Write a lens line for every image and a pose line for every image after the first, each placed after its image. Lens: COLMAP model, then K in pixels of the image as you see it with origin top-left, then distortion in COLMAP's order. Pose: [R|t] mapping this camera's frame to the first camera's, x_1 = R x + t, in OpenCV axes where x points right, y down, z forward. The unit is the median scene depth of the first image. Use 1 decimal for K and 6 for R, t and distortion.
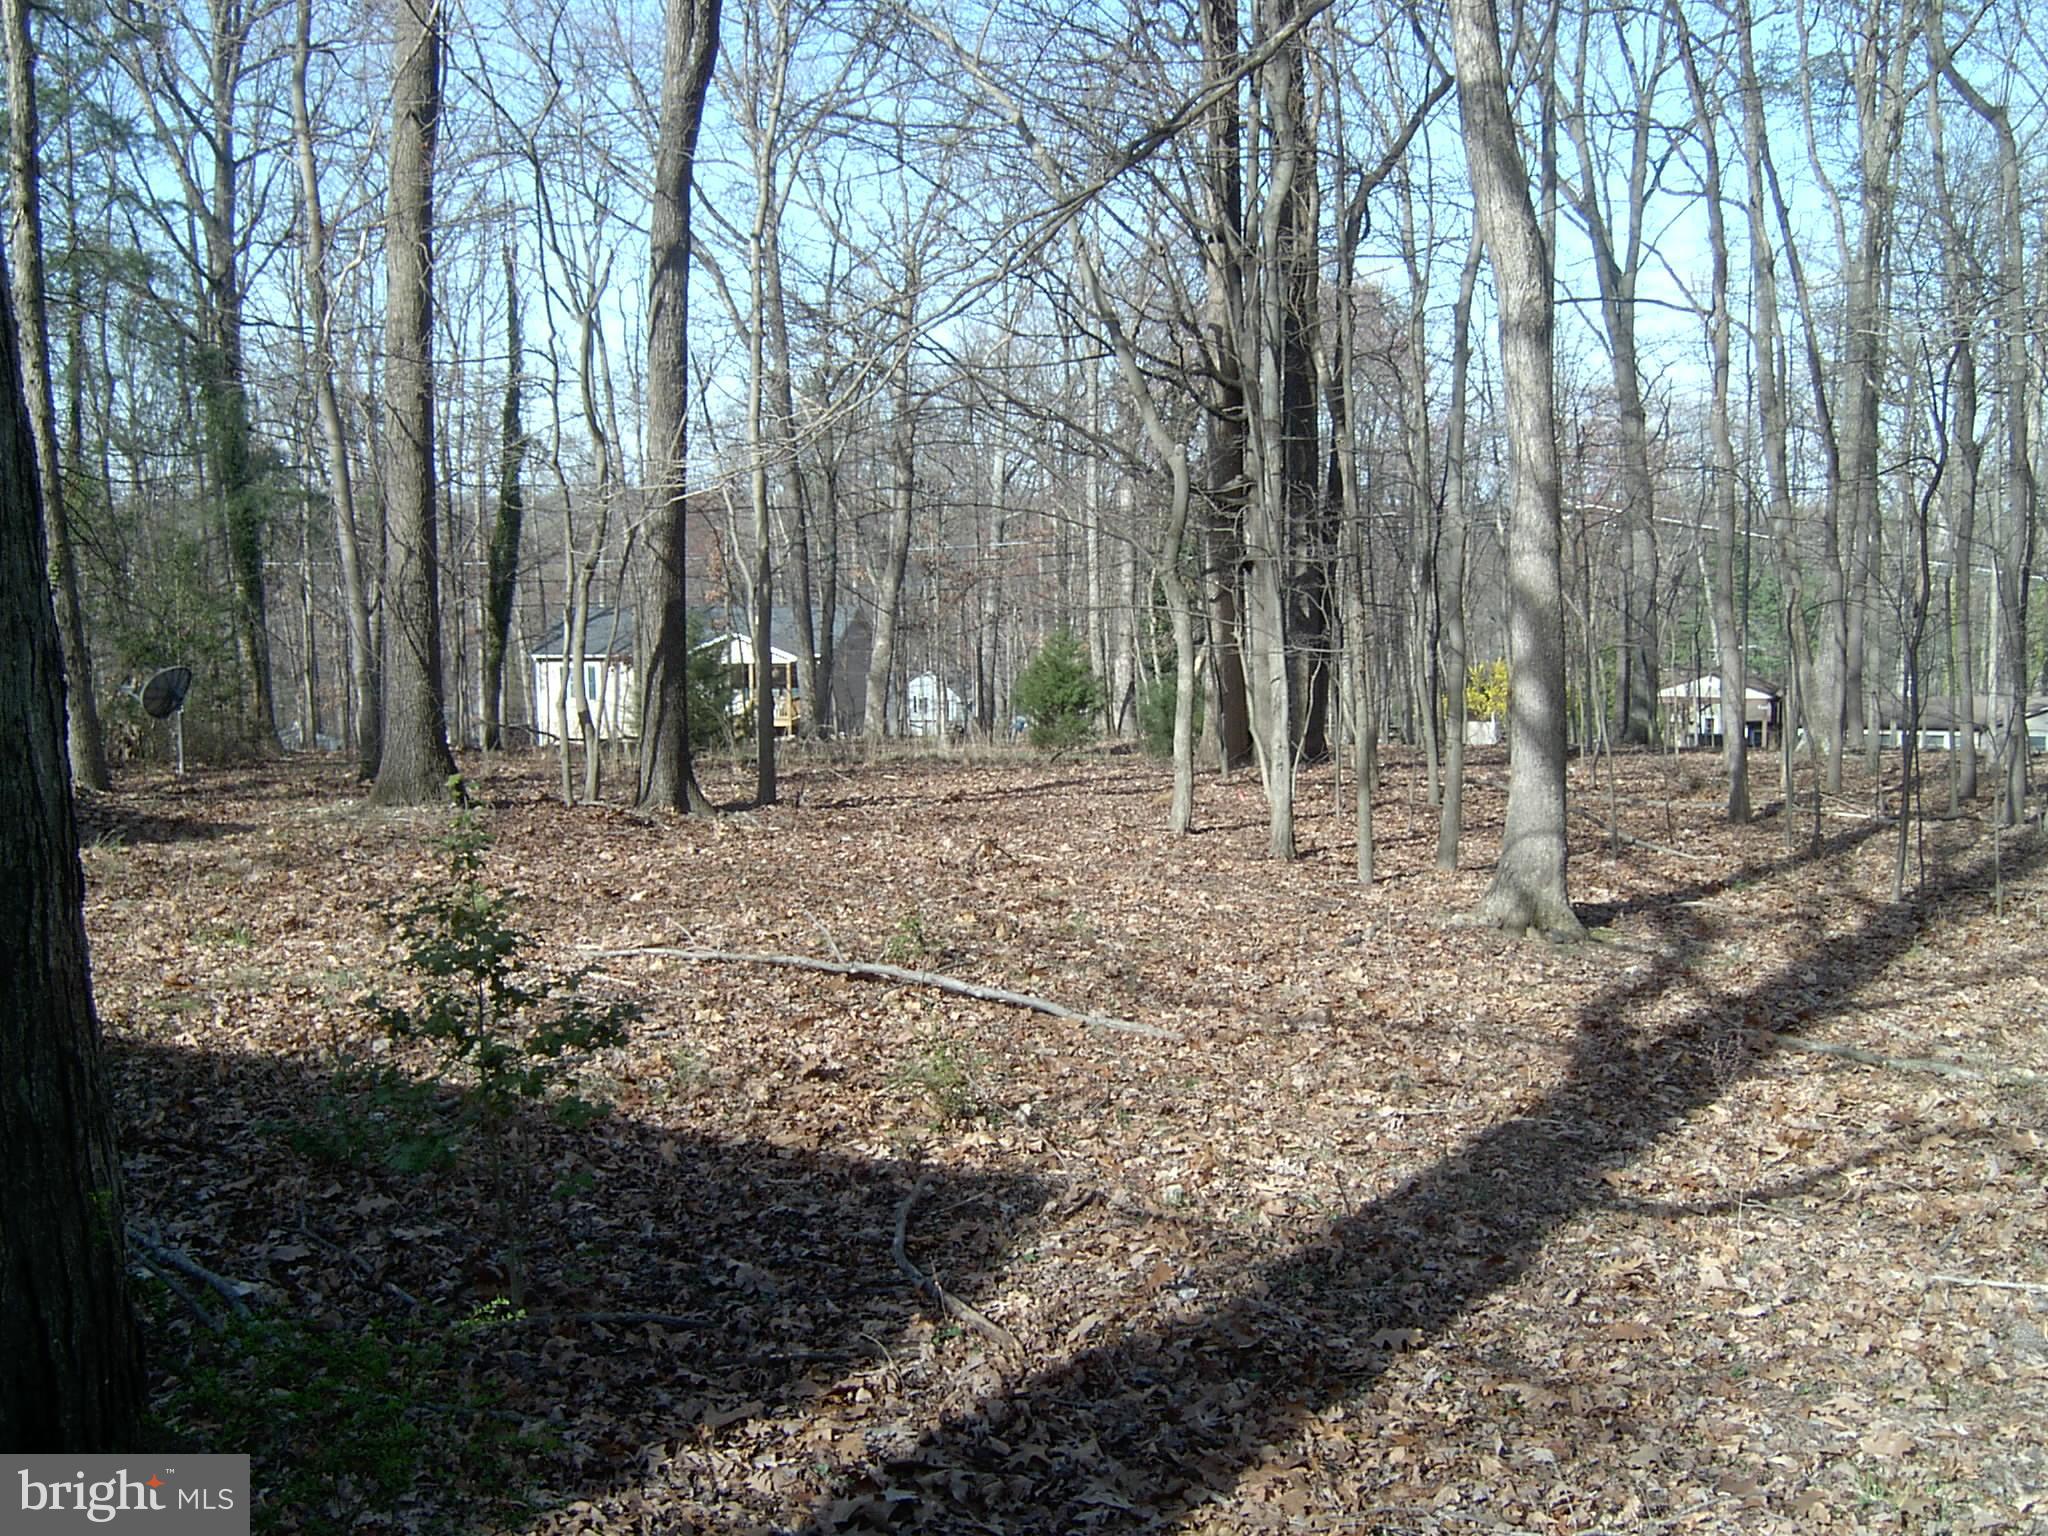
lens RADIAL K [[2201.2, 0, 1024.0], [0, 2201.2, 768.0], [0, 0, 1]] dist [-0.108594, 0.031926]
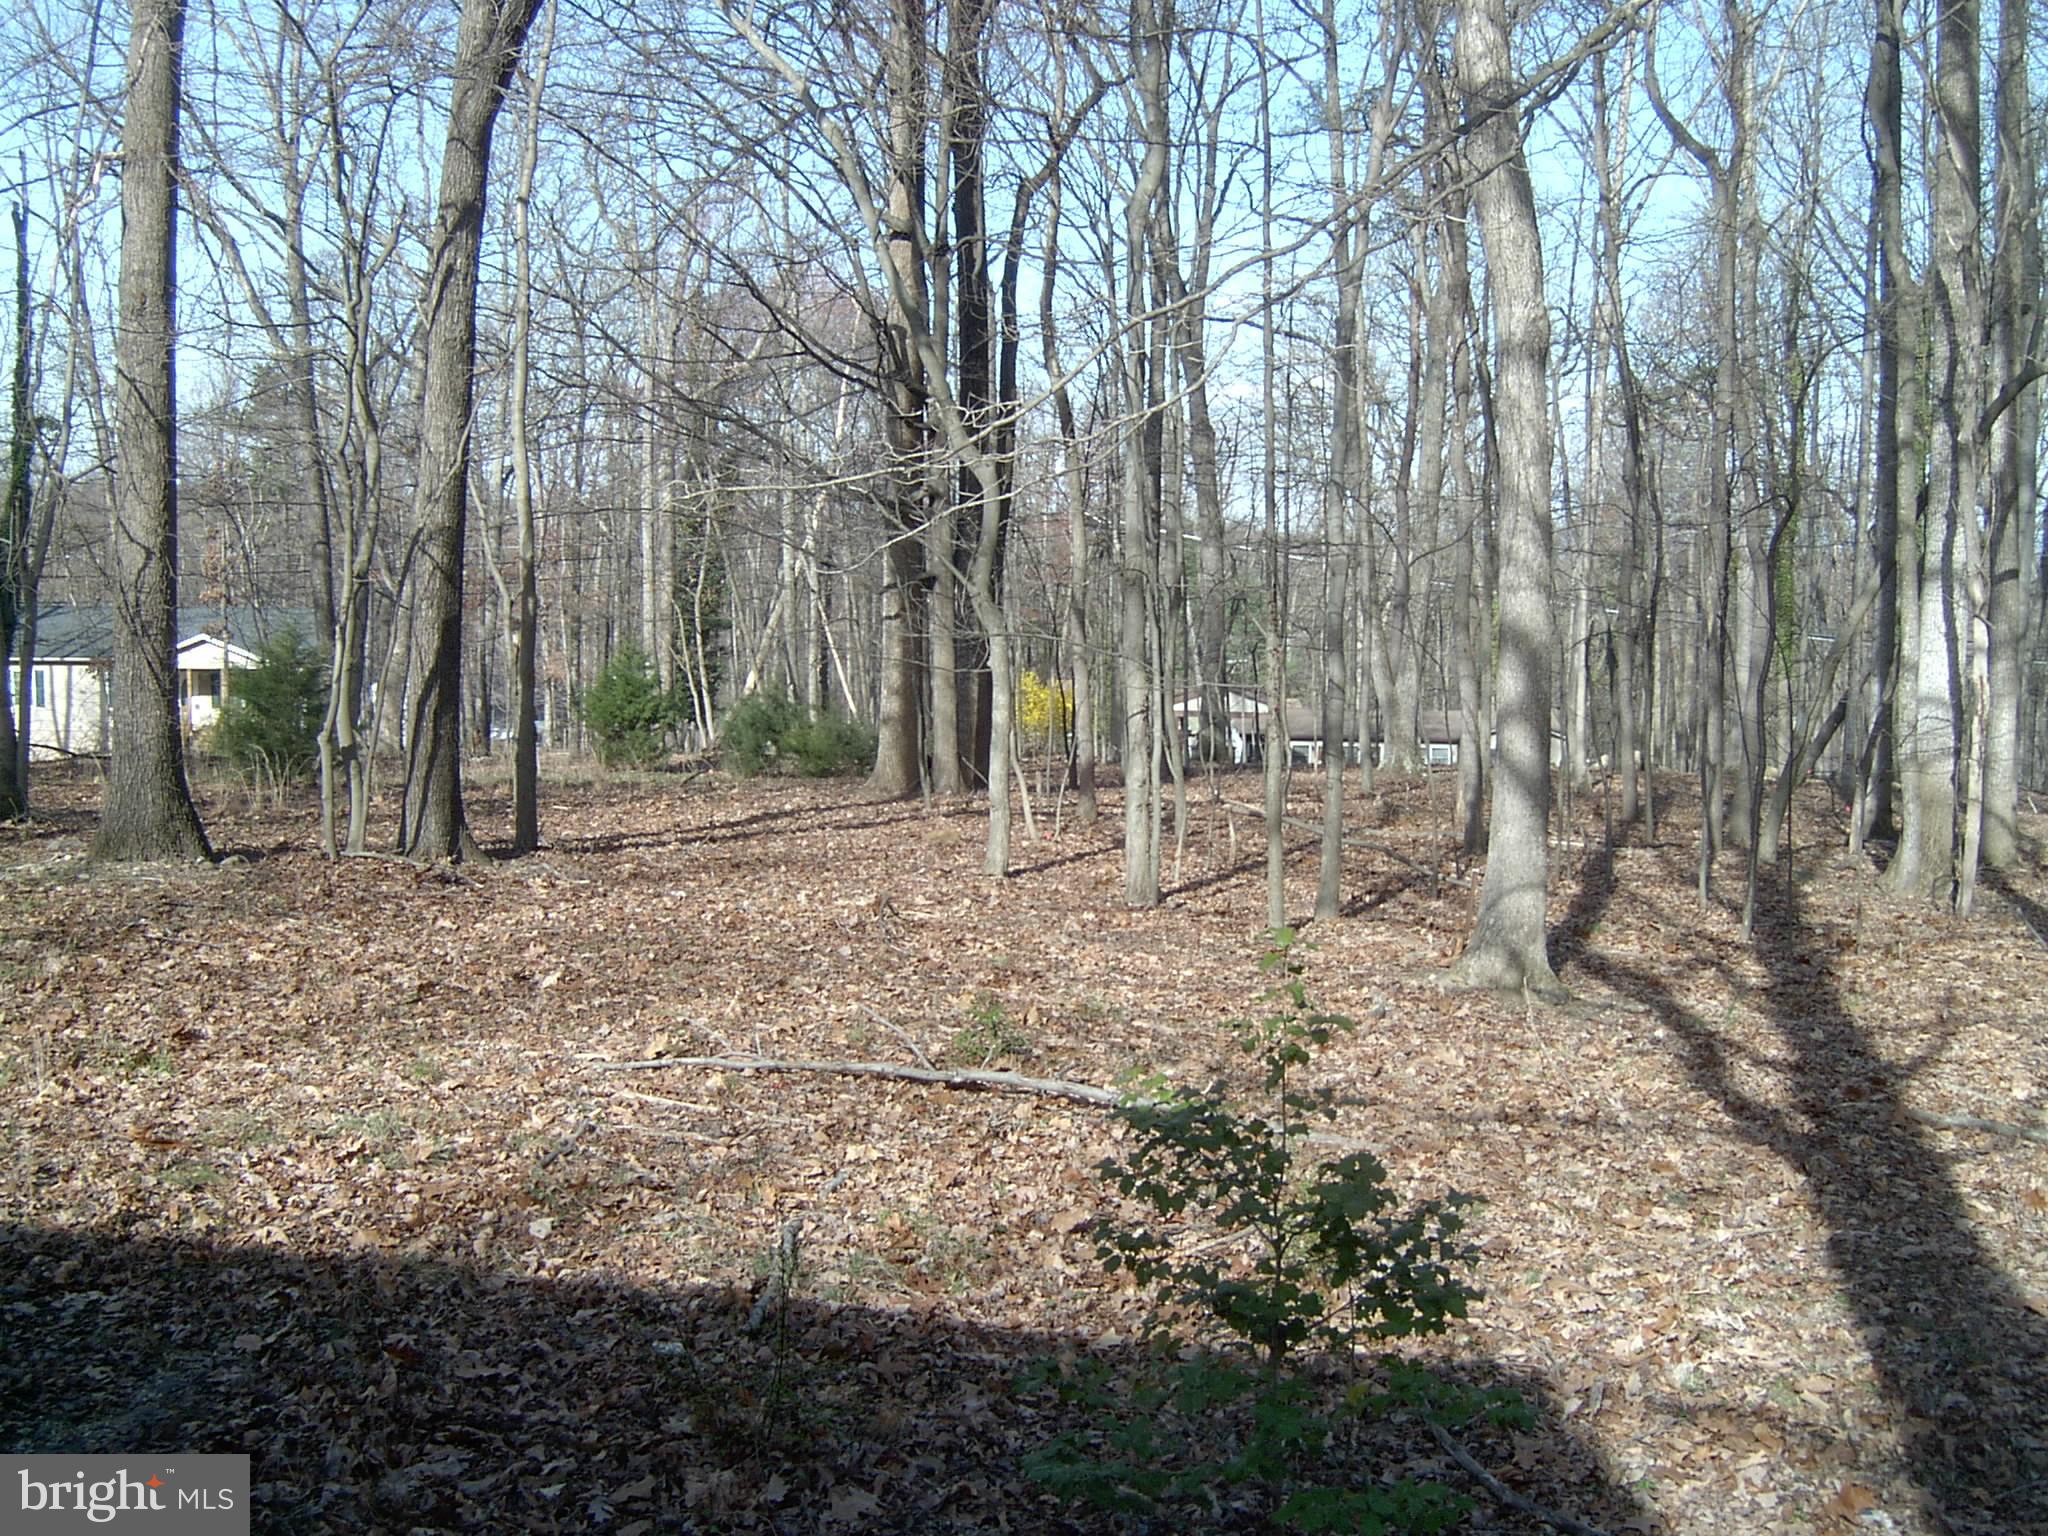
lens RADIAL K [[2201.2, 0, 1024.0], [0, 2201.2, 768.0], [0, 0, 1]] dist [-0.108594, 0.031926]
pose [[0.963957, -0.000423, 0.266057, -0.171014], [0.000981, 0.999998, -0.001962, -0.015290], [-0.266056, 0.002153, 0.963955, 0.116231]]
